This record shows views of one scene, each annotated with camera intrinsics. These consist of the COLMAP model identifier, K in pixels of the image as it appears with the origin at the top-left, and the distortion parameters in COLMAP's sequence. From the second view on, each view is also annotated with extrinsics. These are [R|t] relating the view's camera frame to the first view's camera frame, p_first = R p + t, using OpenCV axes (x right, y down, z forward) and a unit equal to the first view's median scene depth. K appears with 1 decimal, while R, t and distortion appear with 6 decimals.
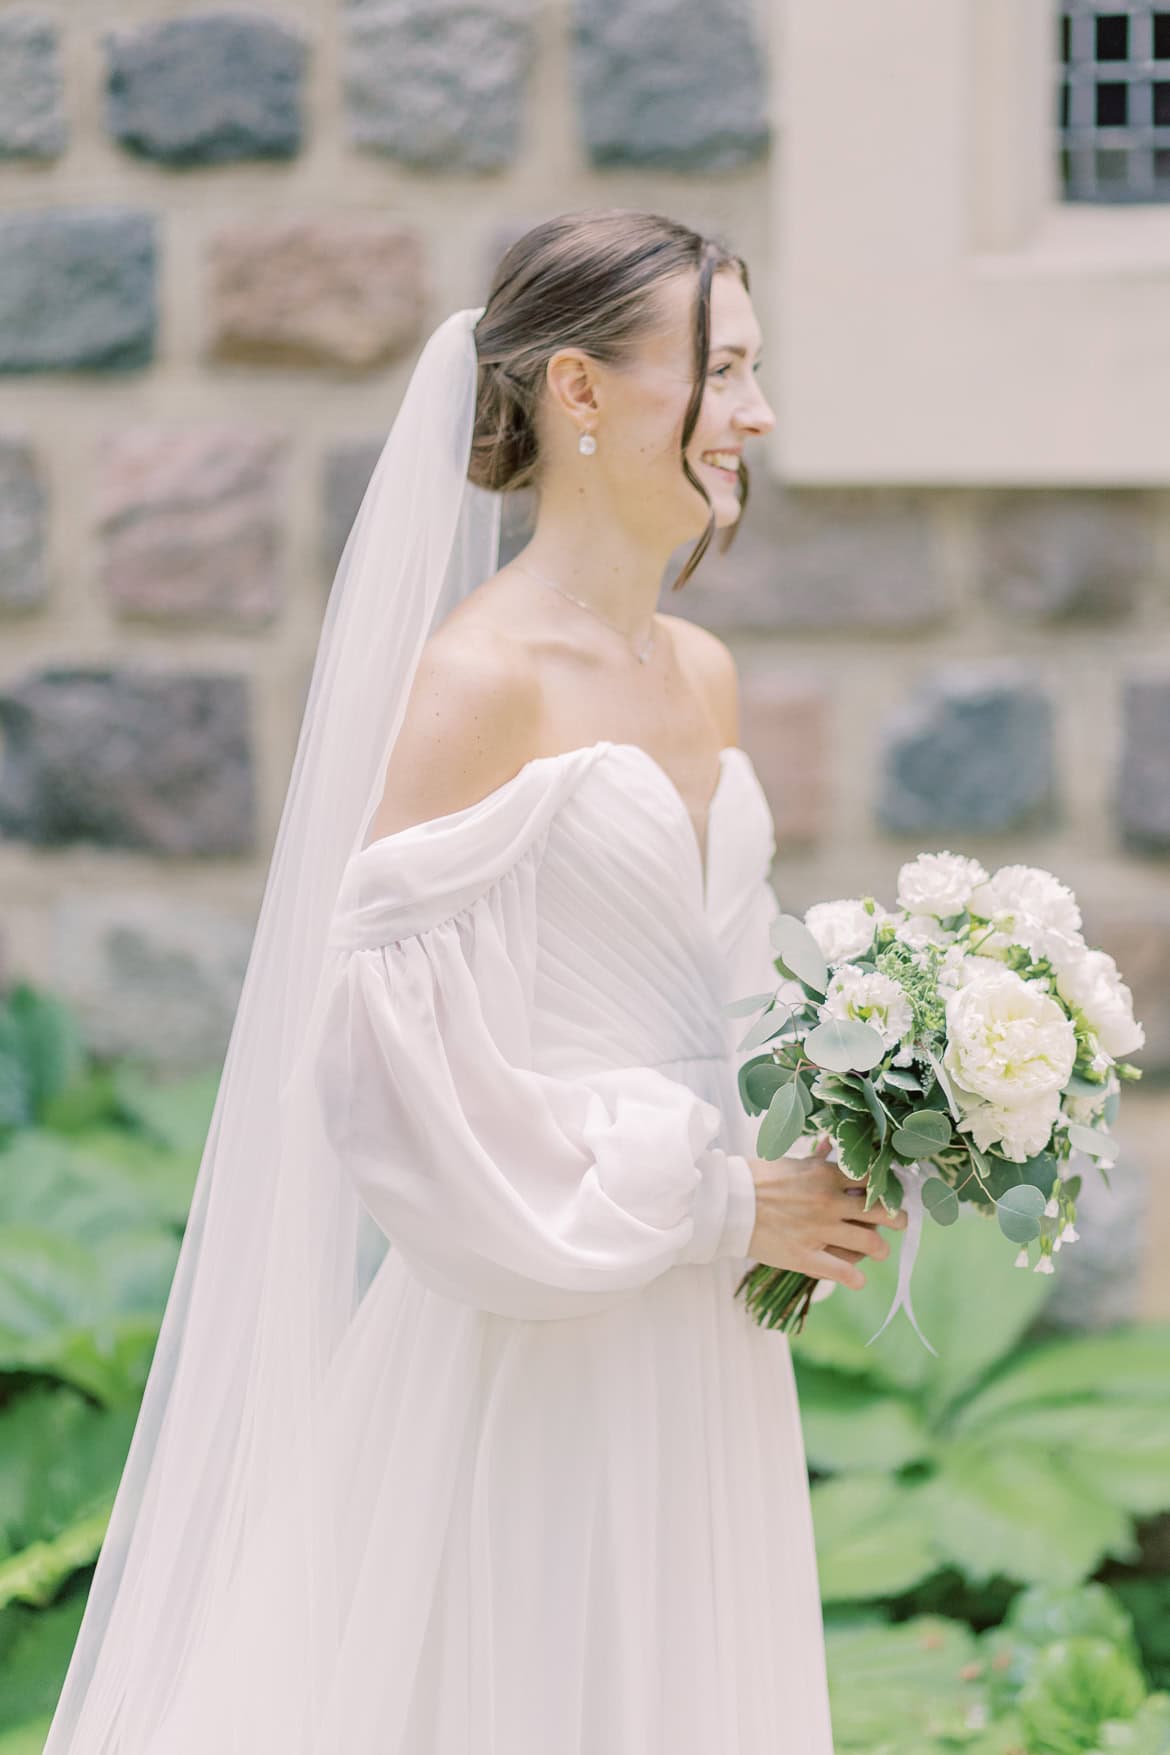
lens RADIAL K [[4375.9, 0, 590.4], [0, 4375.9, 890.6], [0, 0, 1]] dist [0.002758, 0.000000]
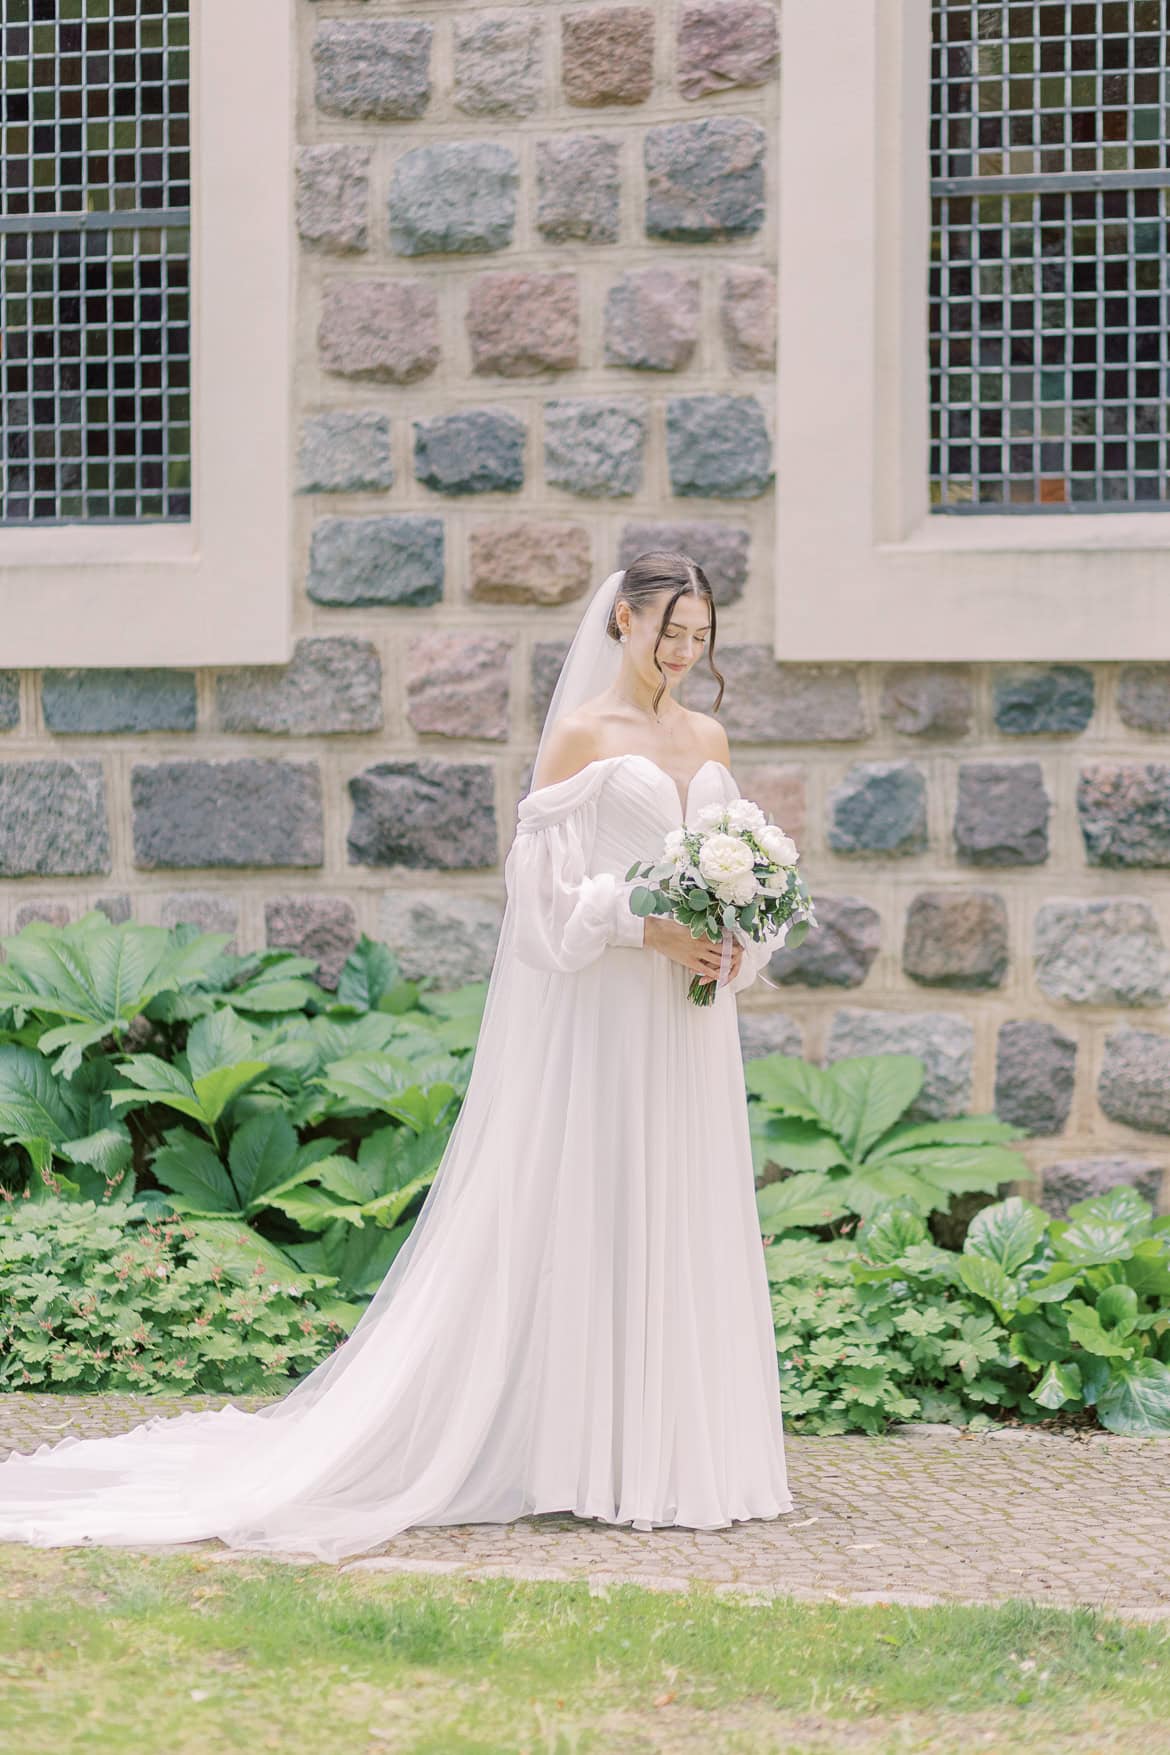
lens RADIAL K [[4375.9, 0, 574.5], [0, 4375.9, 878.4], [0, 0, 1]] dist [0.002758, 0.000000]
pose [[0.998808, 0.001614, -0.048791, 0.047165], [-0.004529, 0.998206, -0.059706, 0.107984], [0.048607, 0.059856, 0.997023, -0.838742]]
